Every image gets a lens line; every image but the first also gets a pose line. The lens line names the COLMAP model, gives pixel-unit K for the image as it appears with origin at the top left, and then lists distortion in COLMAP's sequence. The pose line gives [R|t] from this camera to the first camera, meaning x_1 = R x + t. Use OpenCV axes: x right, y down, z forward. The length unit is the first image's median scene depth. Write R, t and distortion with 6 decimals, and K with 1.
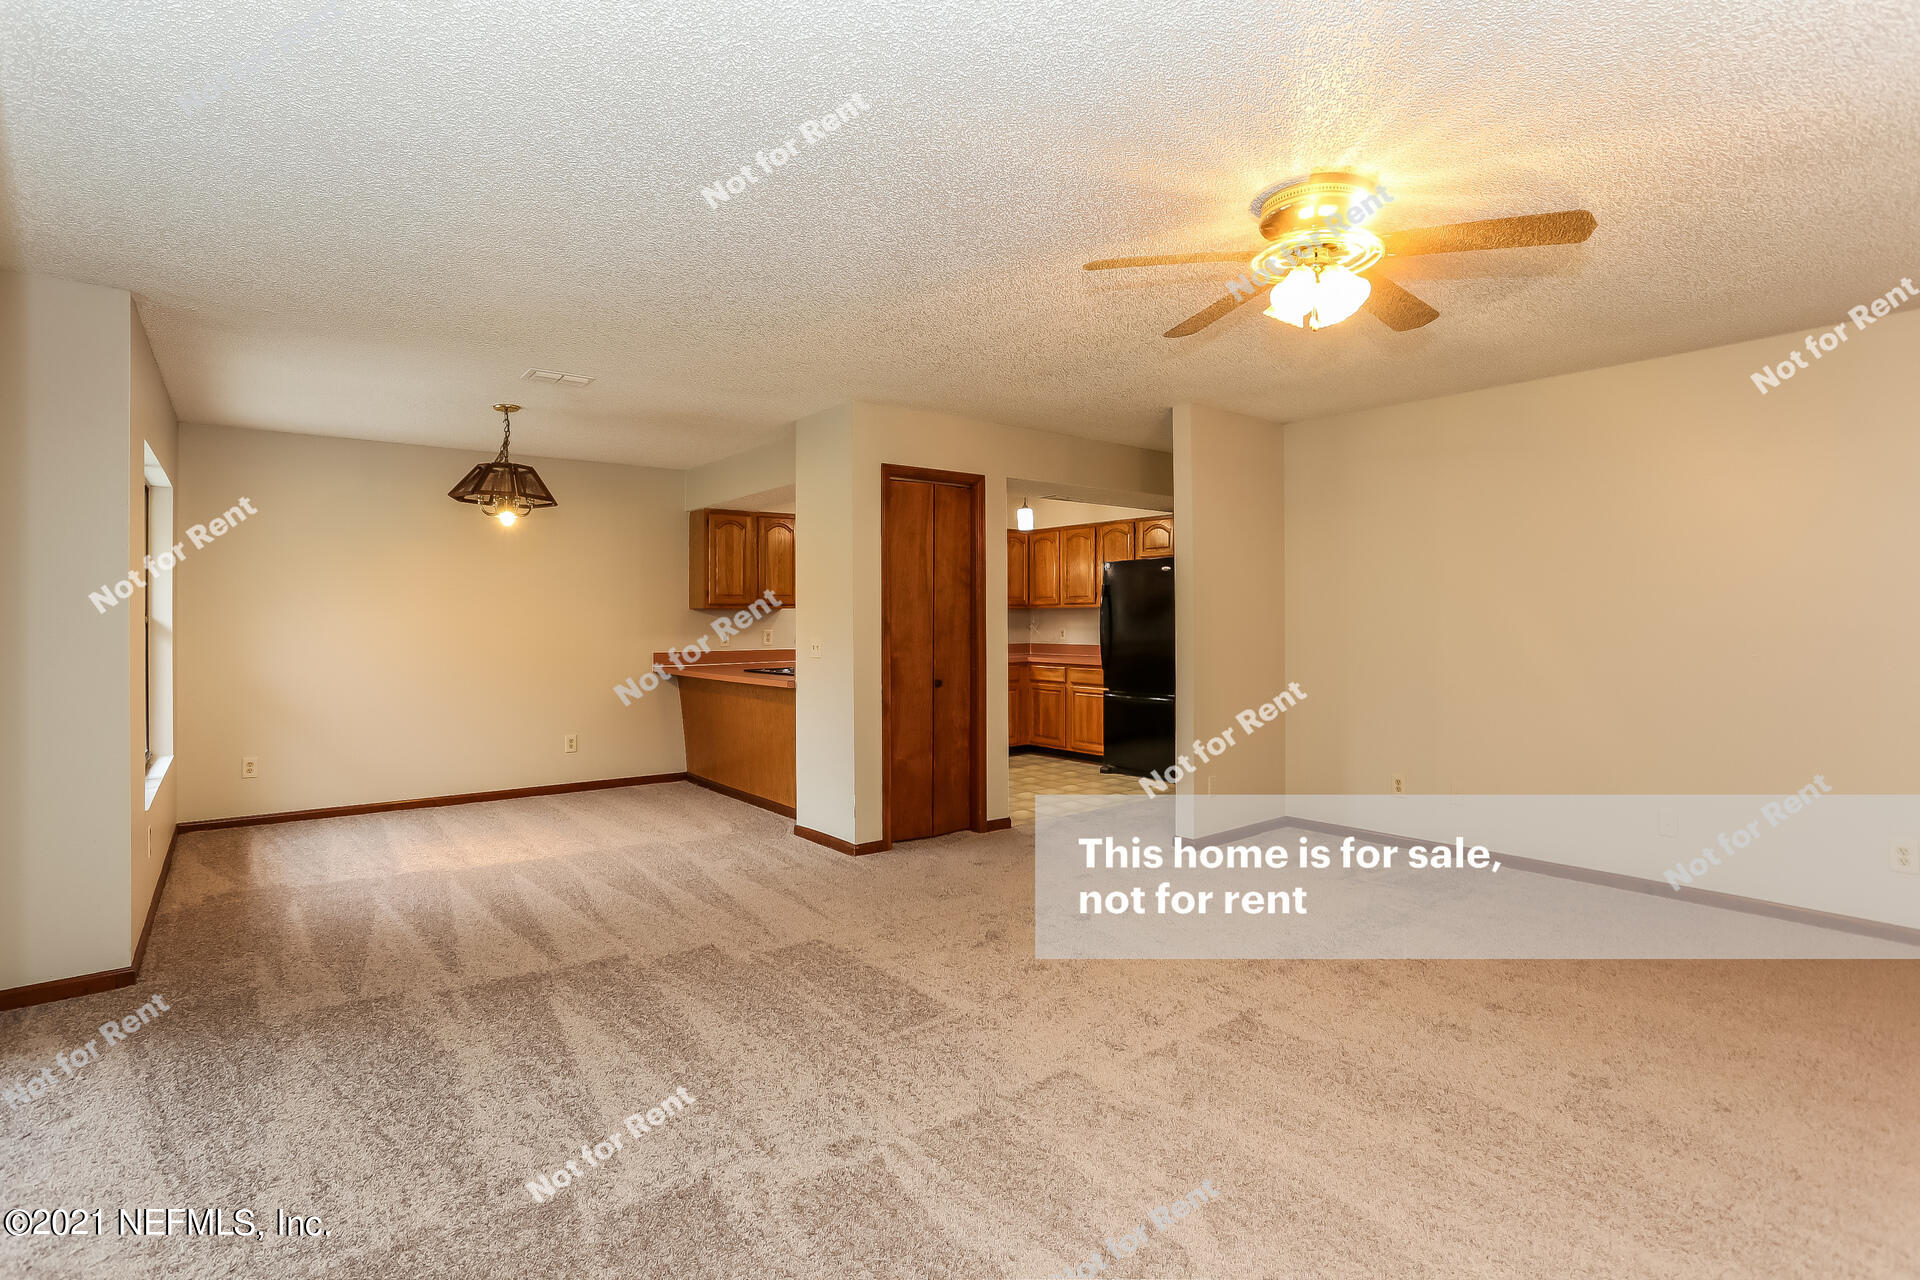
lens RADIAL K [[923.8, 0, 953.0], [0, 923.8, 610.7], [0, 0, 1]] dist [-0.045561, 0.014583]
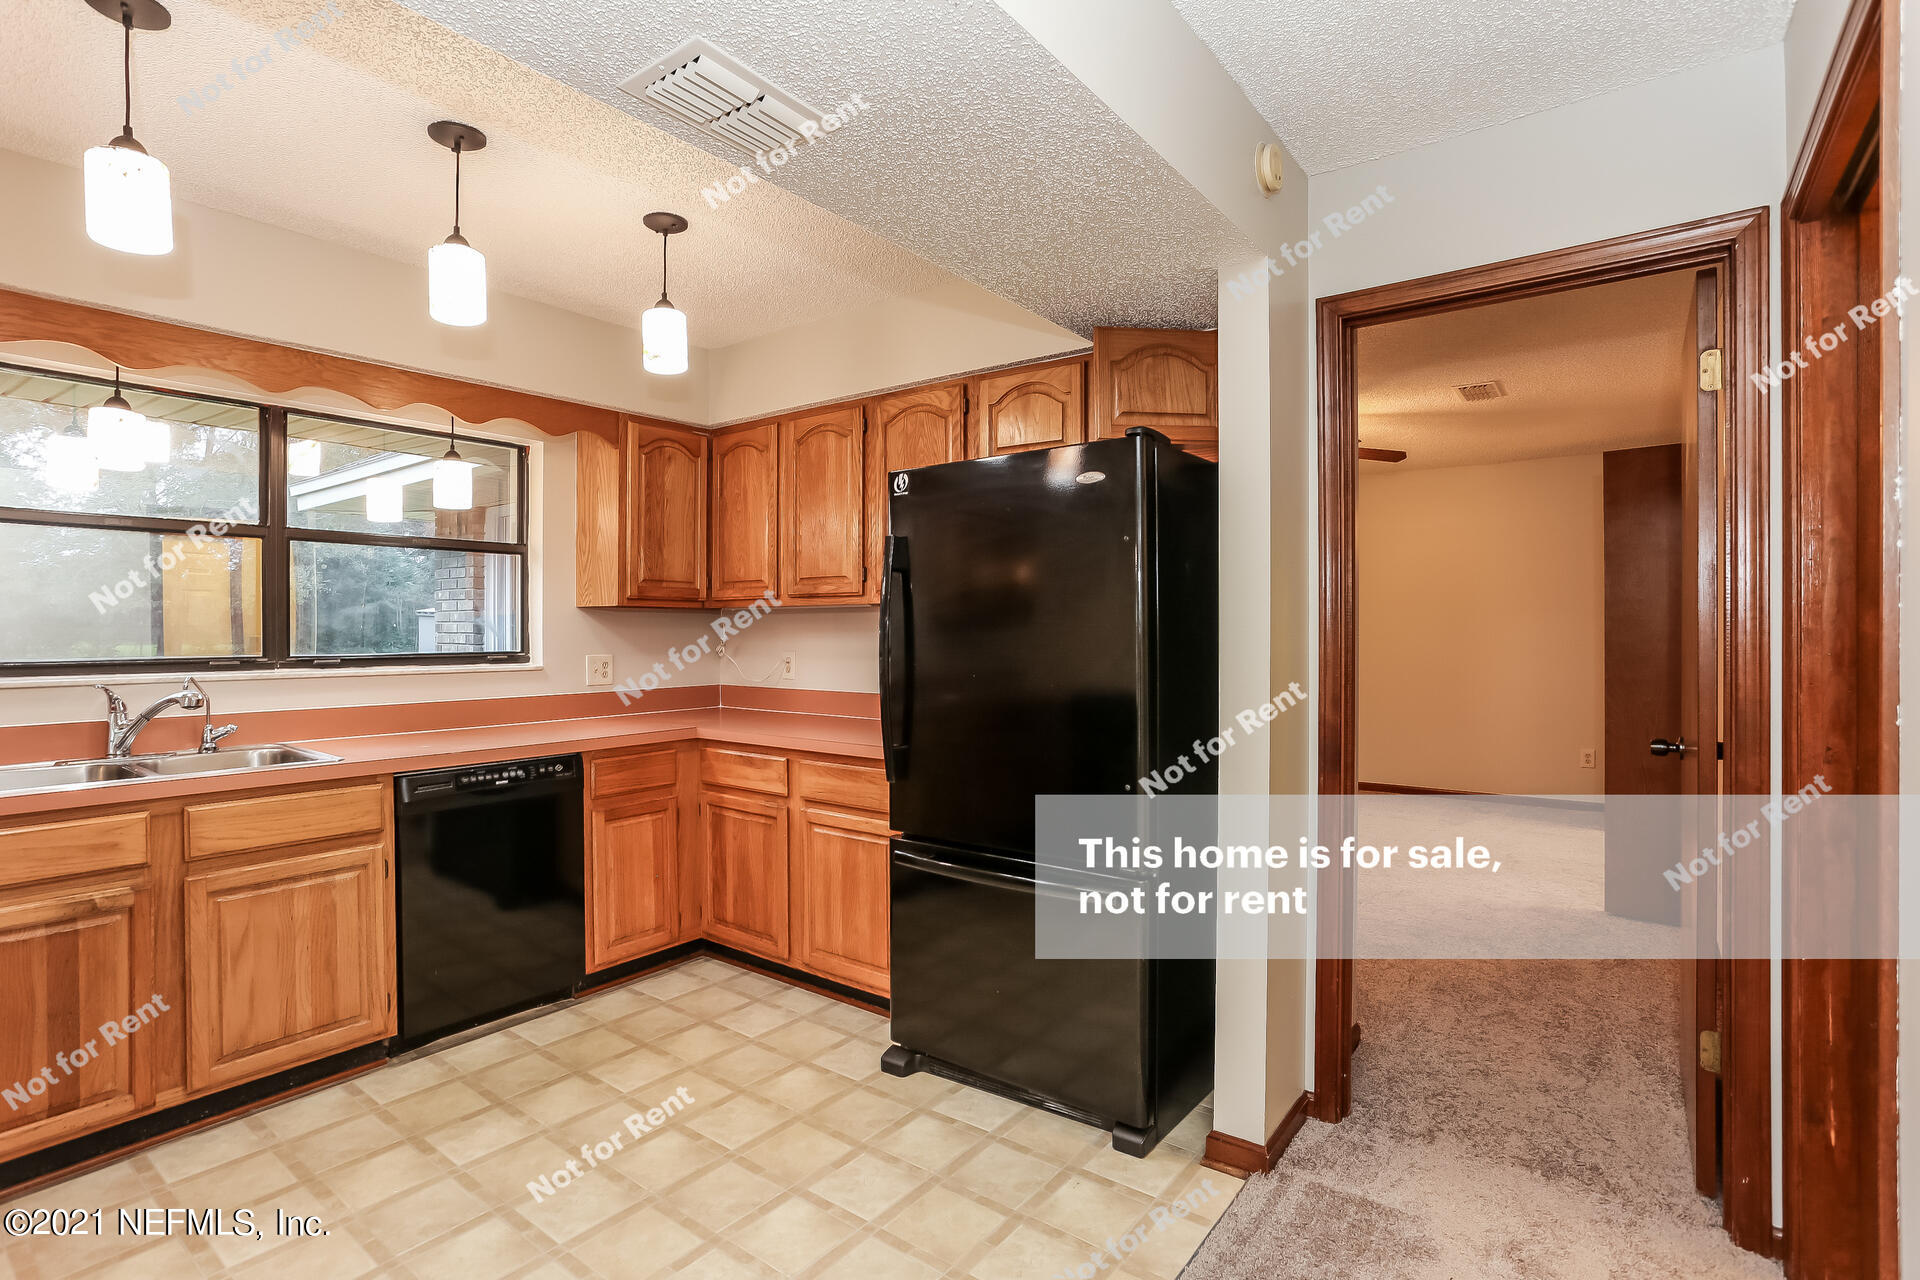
lens RADIAL K [[923.8, 0, 953.0], [0, 923.8, 610.7], [0, 0, 1]] dist [-0.045561, 0.014583]
pose [[0.965670, 0.001696, 0.259766, 0.087531], [0.001411, 0.999930, -0.011776, 0.004179], [-0.259768, 0.011738, 0.965600, 0.602789]]
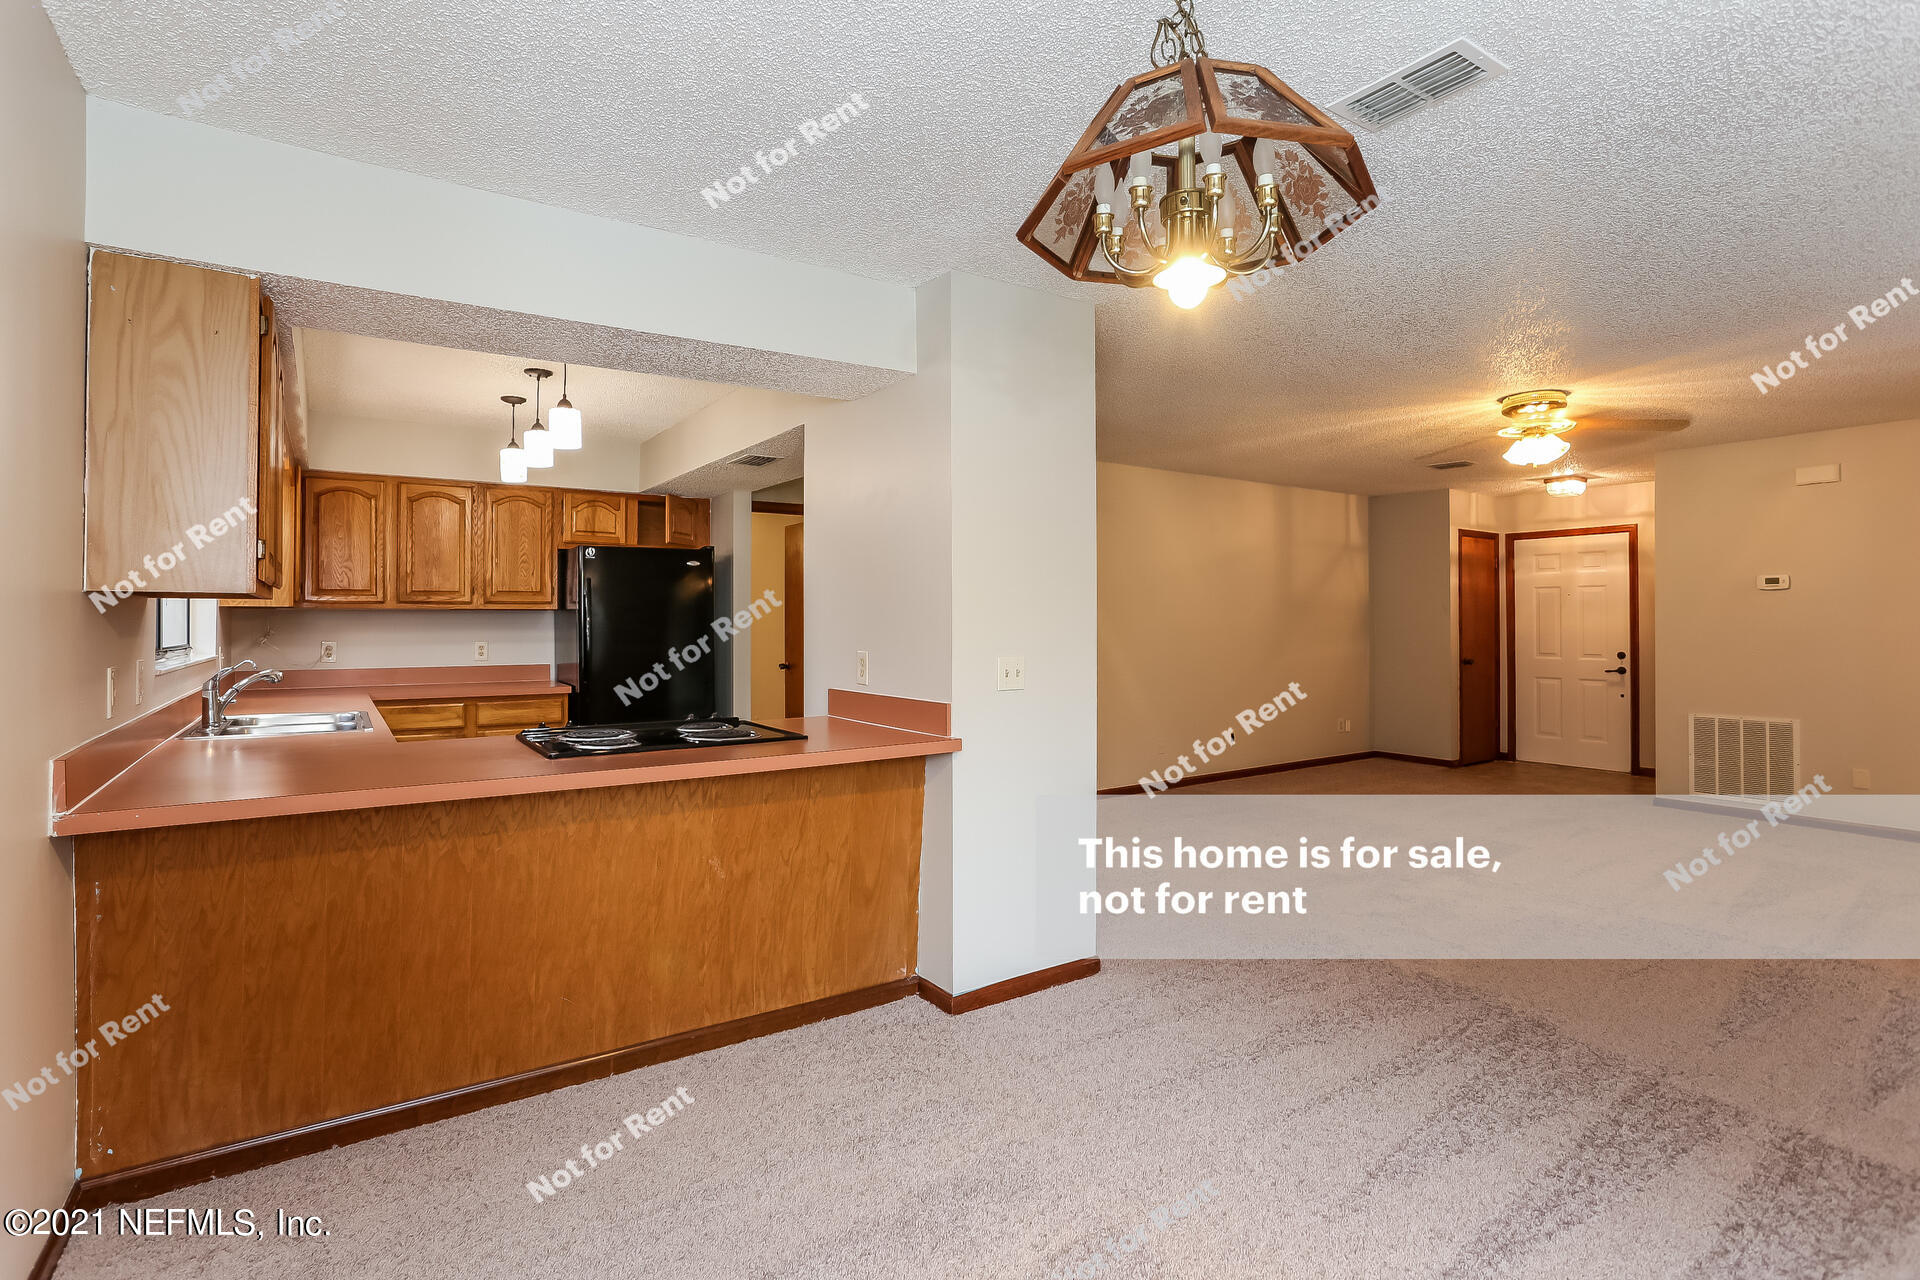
lens RADIAL K [[923.8, 0, 953.0], [0, 923.8, 610.7], [0, 0, 1]] dist [-0.045561, 0.014583]
pose [[0.061733, 0.016855, 0.997950, -0.470587], [-0.008113, 0.999833, -0.016385, 0.005525], [-0.998060, -0.007085, 0.061859, 0.622625]]
